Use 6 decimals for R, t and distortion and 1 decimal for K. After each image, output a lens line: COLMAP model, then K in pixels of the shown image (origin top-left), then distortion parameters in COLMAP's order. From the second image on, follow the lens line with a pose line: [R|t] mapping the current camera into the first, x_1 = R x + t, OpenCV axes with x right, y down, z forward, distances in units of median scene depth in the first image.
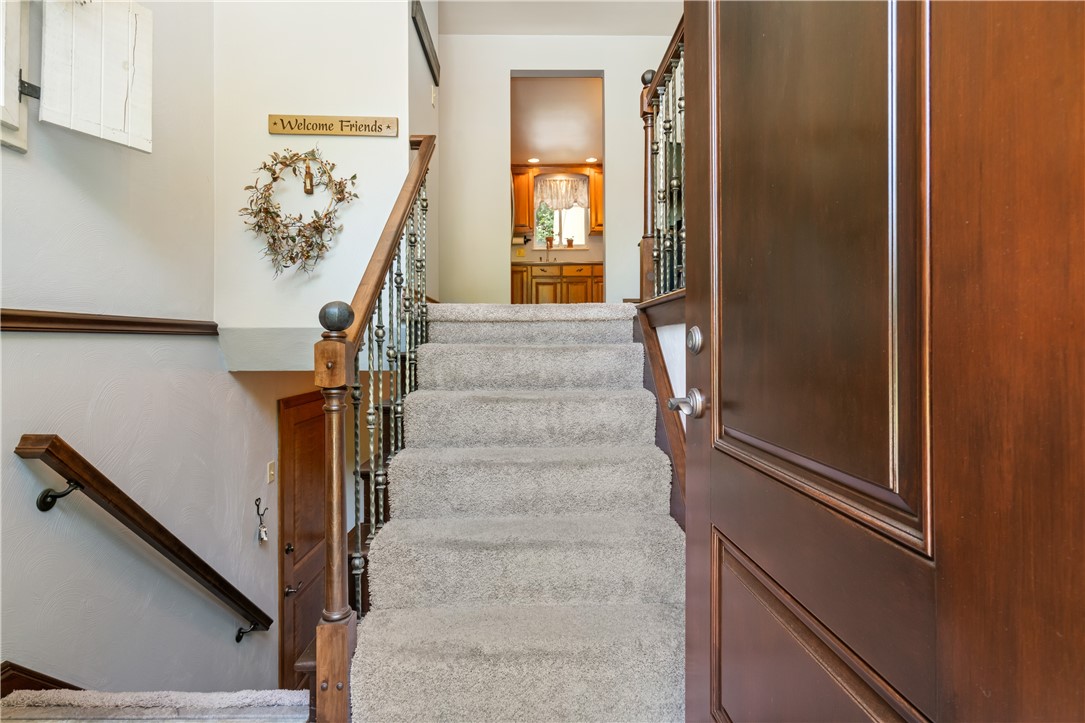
lens RADIAL K [[558.7, 0, 544.4], [0, 558.7, 355.6], [0, 0, 1]] dist [0.001187, 0.000098]
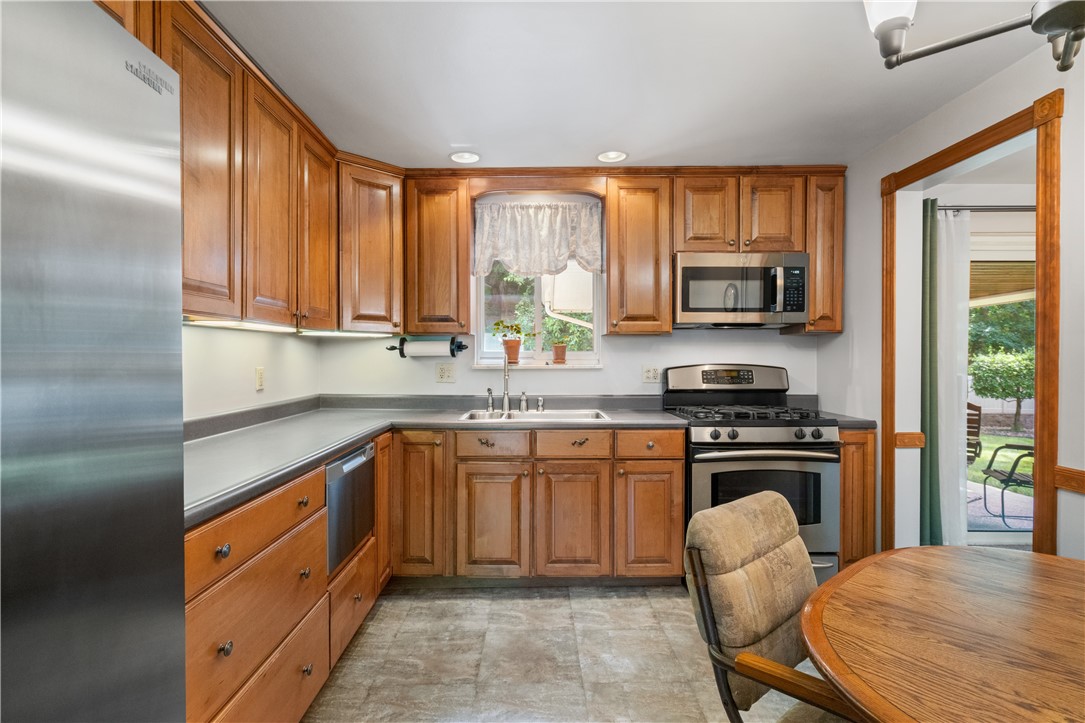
lens RADIAL K [[558.7, 0, 537.4], [0, 558.7, 360.5], [0, 0, 1]] dist [0.001187, 0.000098]
pose [[0.999725, 0.006700, -0.022459, 0.039499], [-0.006691, 0.999978, 0.000480, -0.198290], [0.022462, -0.000329, 0.999748, 0.579342]]
